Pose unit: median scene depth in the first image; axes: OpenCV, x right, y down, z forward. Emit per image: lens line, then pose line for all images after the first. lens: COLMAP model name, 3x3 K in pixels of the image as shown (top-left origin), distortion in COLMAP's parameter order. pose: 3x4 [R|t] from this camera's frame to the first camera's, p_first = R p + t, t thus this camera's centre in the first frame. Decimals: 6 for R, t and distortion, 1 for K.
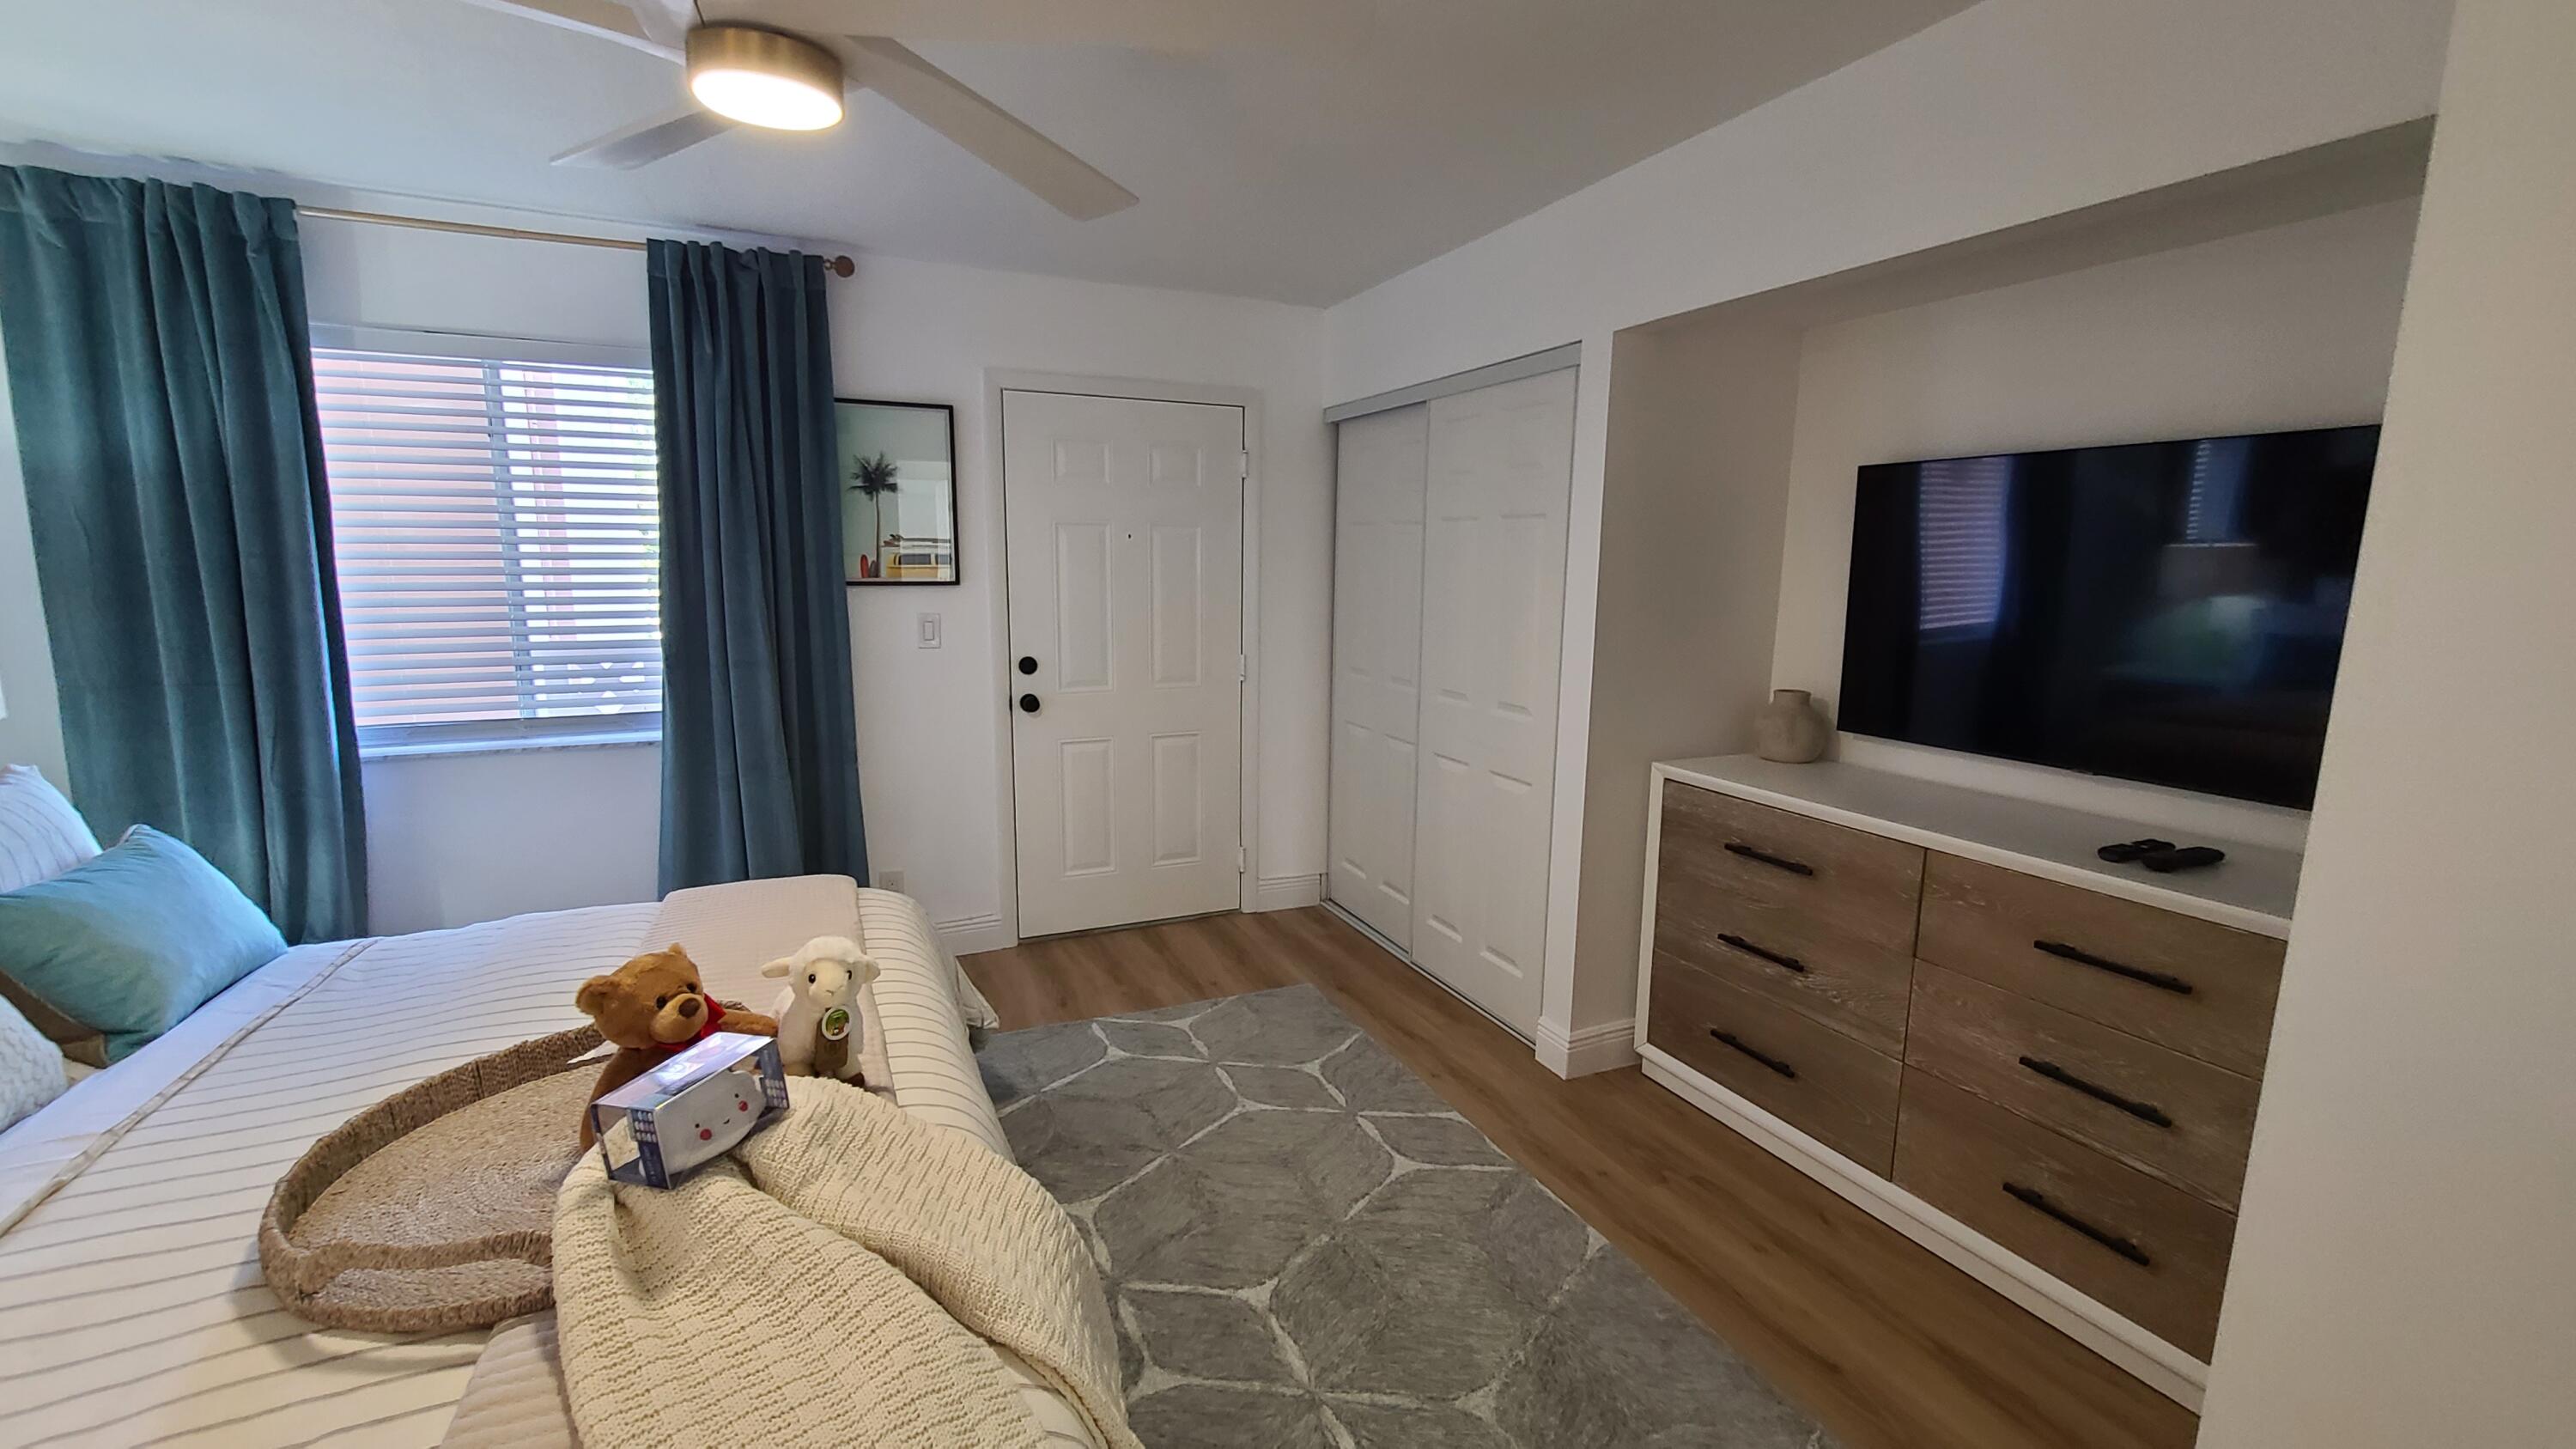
lens RADIAL K [[1052.1, 0, 1290.4], [0, 1052.1, 722.2], [0, 0, 1]] dist [-0.003530, 0.000743]
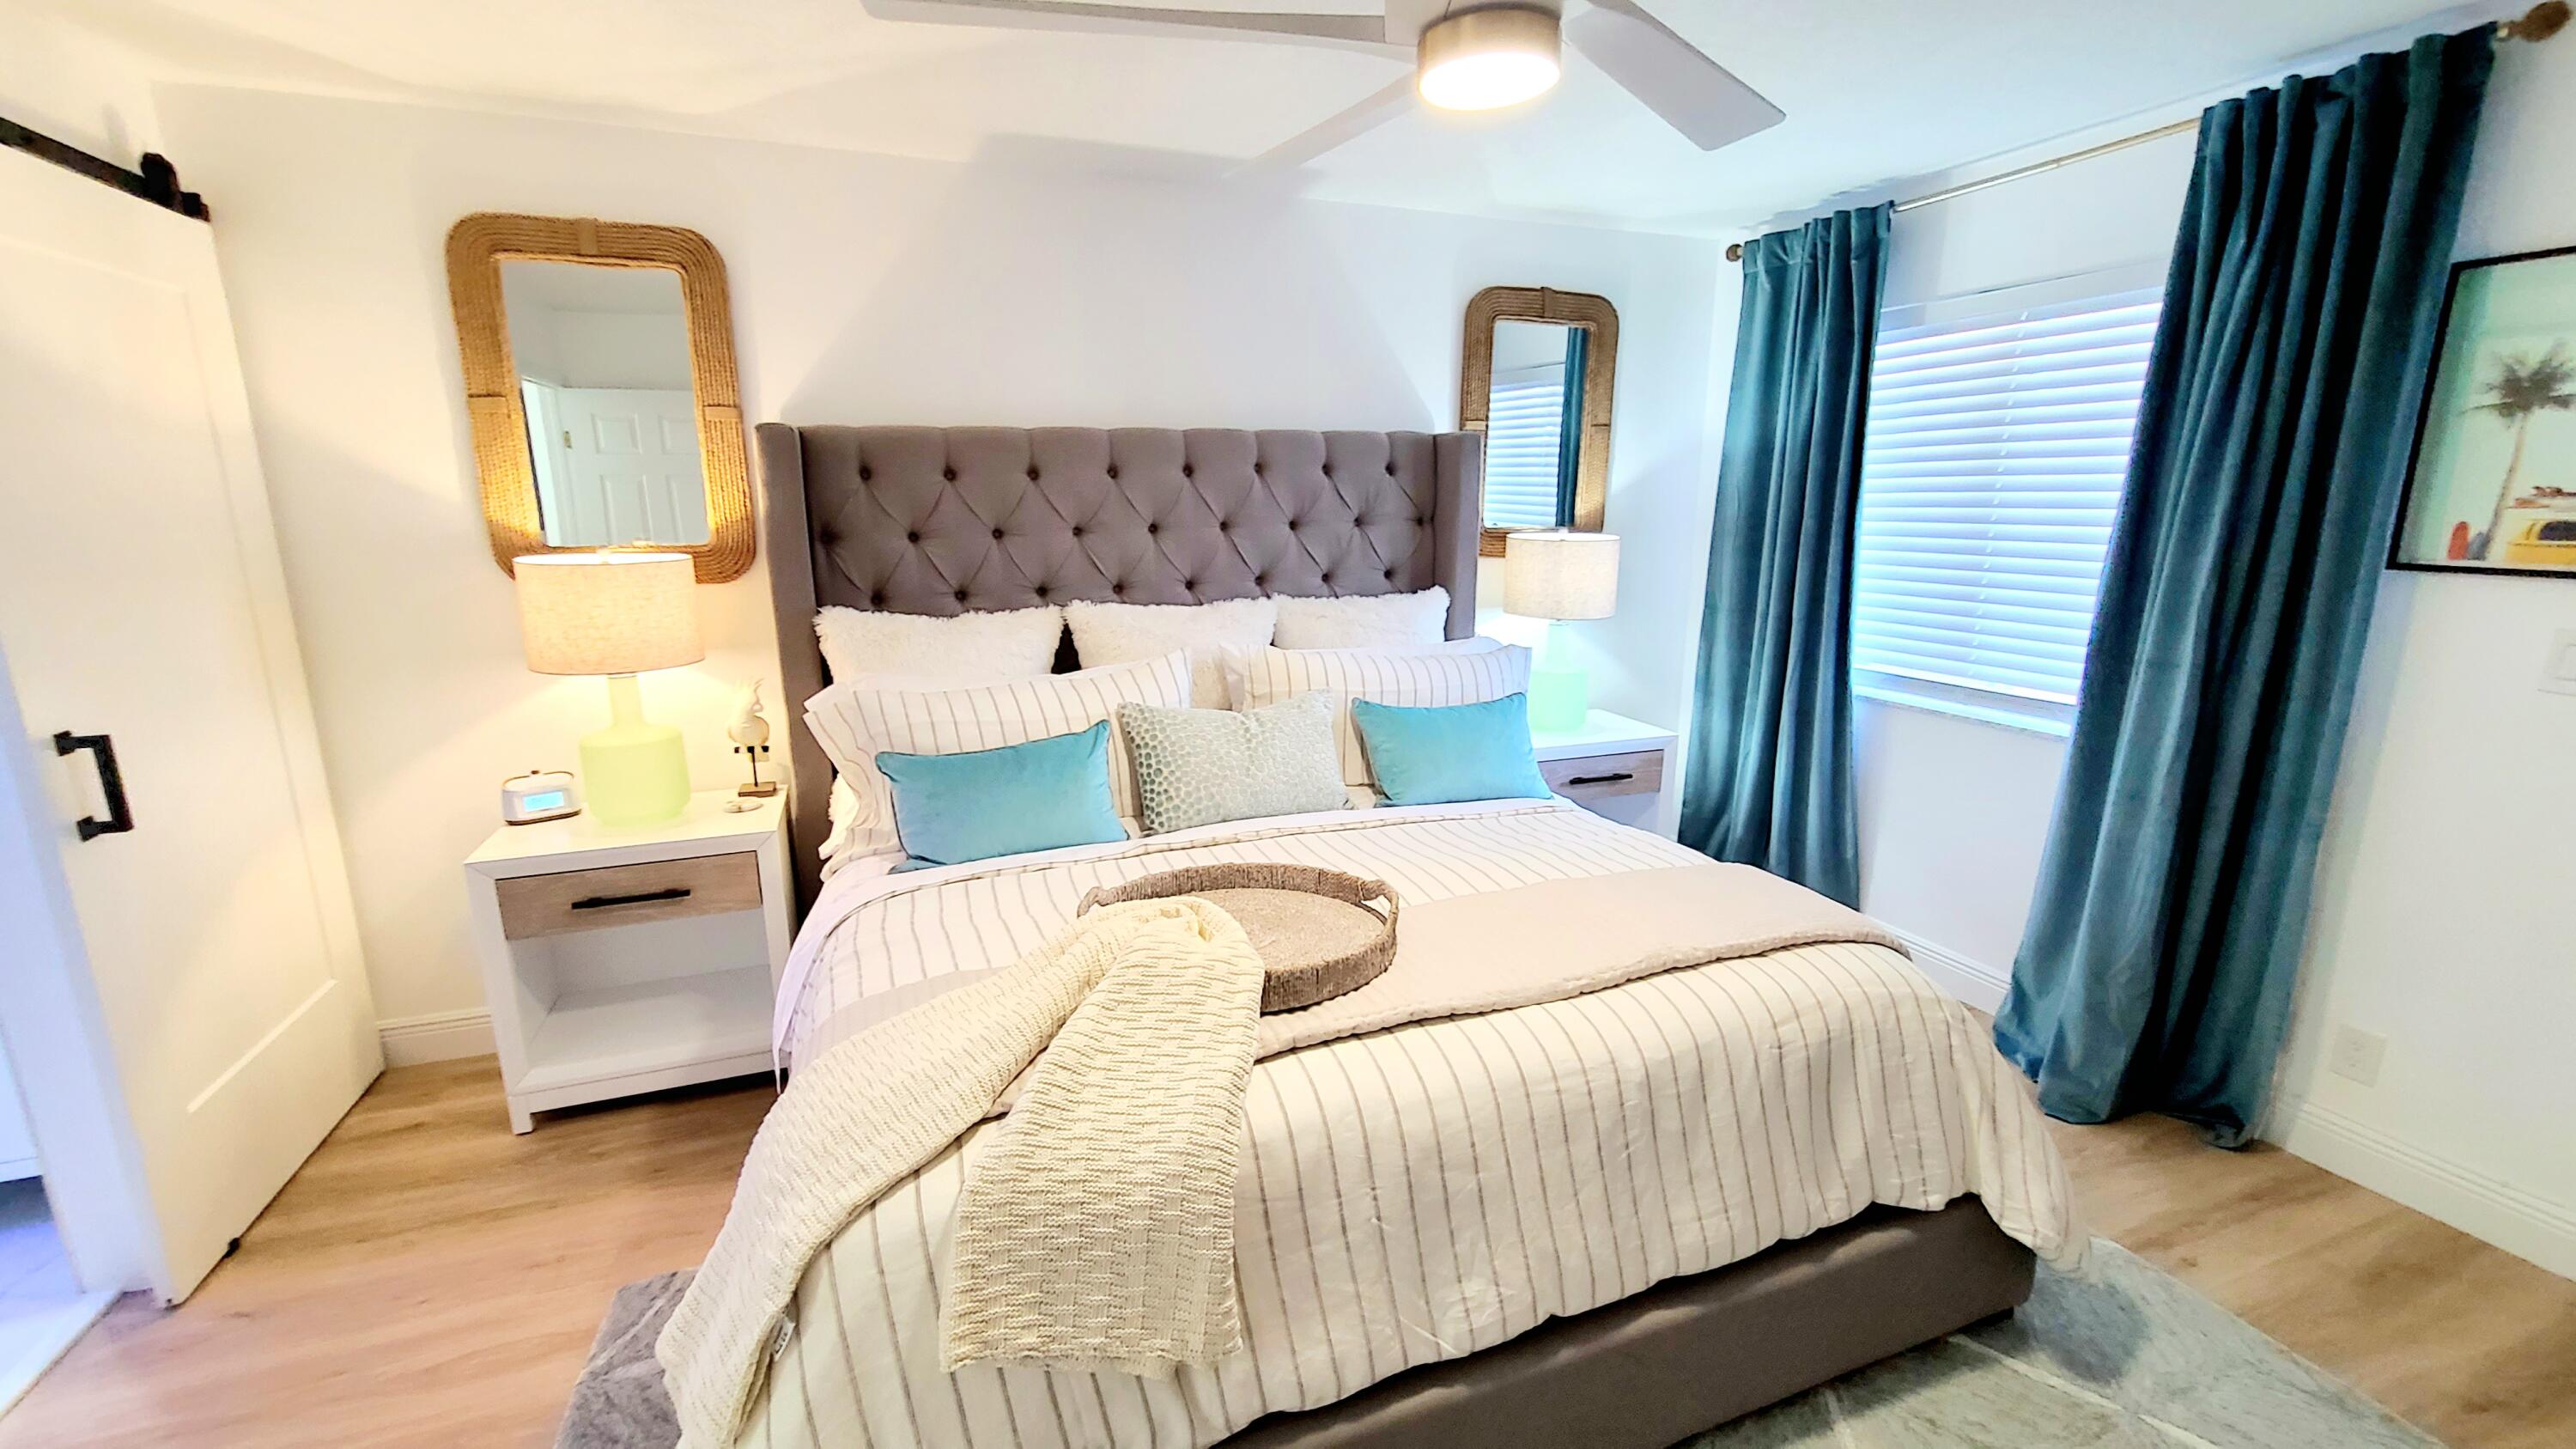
lens RADIAL K [[1052.1, 0, 1282.8], [0, 1052.1, 727.7], [0, 0, 1]] dist [-0.003530, 0.000743]
pose [[-0.061914, 0.208438, -0.976074, 0.281039], [-0.152075, 0.964561, 0.215626, -0.081007], [0.986428, 0.161787, -0.028022, 0.417238]]
